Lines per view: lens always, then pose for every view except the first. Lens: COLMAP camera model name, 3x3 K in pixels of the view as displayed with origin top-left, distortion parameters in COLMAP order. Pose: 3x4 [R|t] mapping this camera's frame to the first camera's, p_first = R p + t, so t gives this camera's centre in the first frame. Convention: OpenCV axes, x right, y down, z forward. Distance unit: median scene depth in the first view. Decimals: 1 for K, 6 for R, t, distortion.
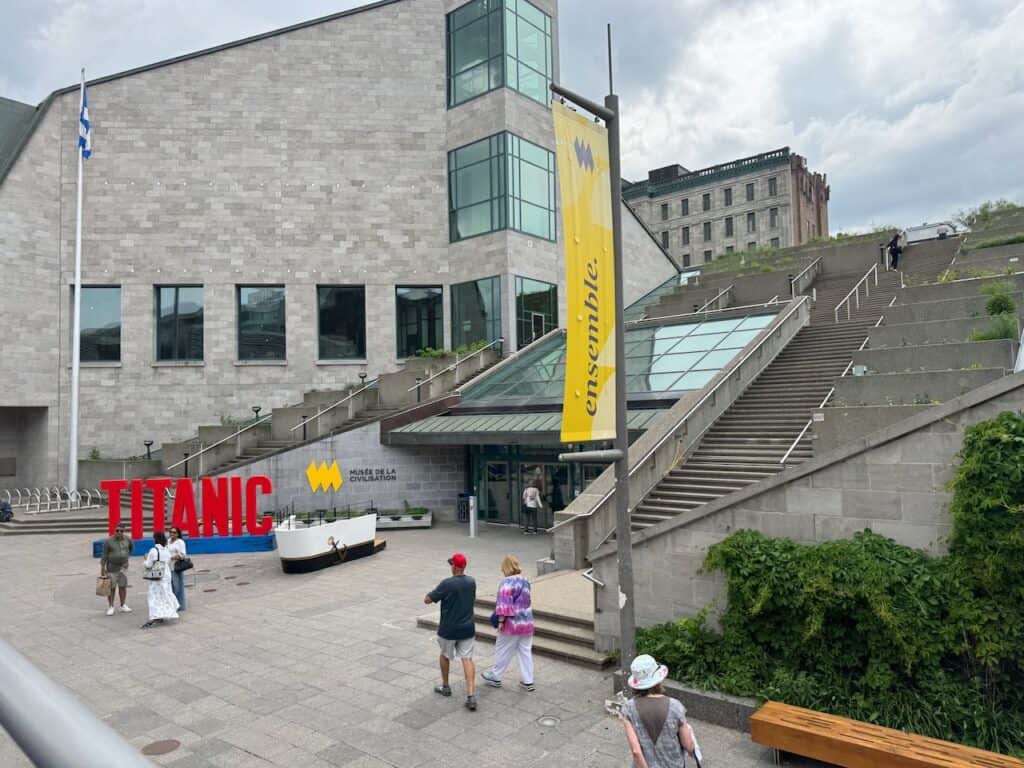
lens RADIAL K [[721.7, 0, 511.2], [0, 721.7, 387.2], [0, 0, 1]] dist [0.004546, -0.001912]
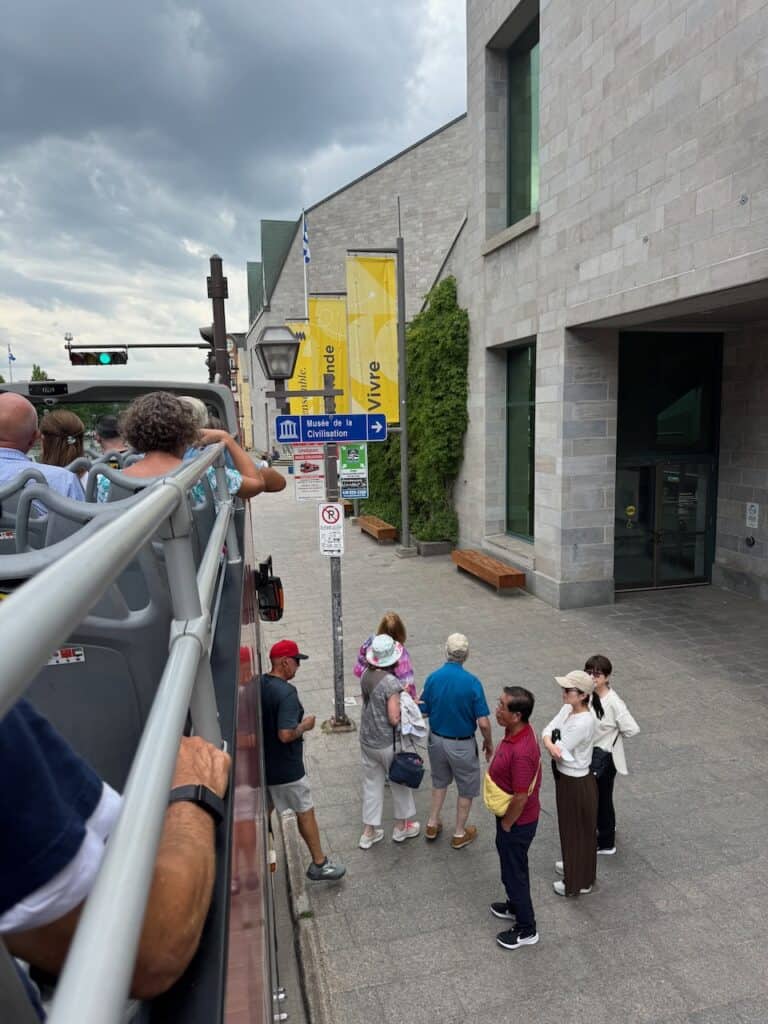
lens RADIAL K [[721.7, 0, 382.8], [0, 721.7, 510.9], [0, 0, 1]] dist [0.004546, -0.001912]
pose [[0.827525, 0.066714, -0.557451, 0.501737], [0.041568, 0.982909, 0.179339, -0.021116], [0.559888, -0.171579, 0.810609, -0.372153]]
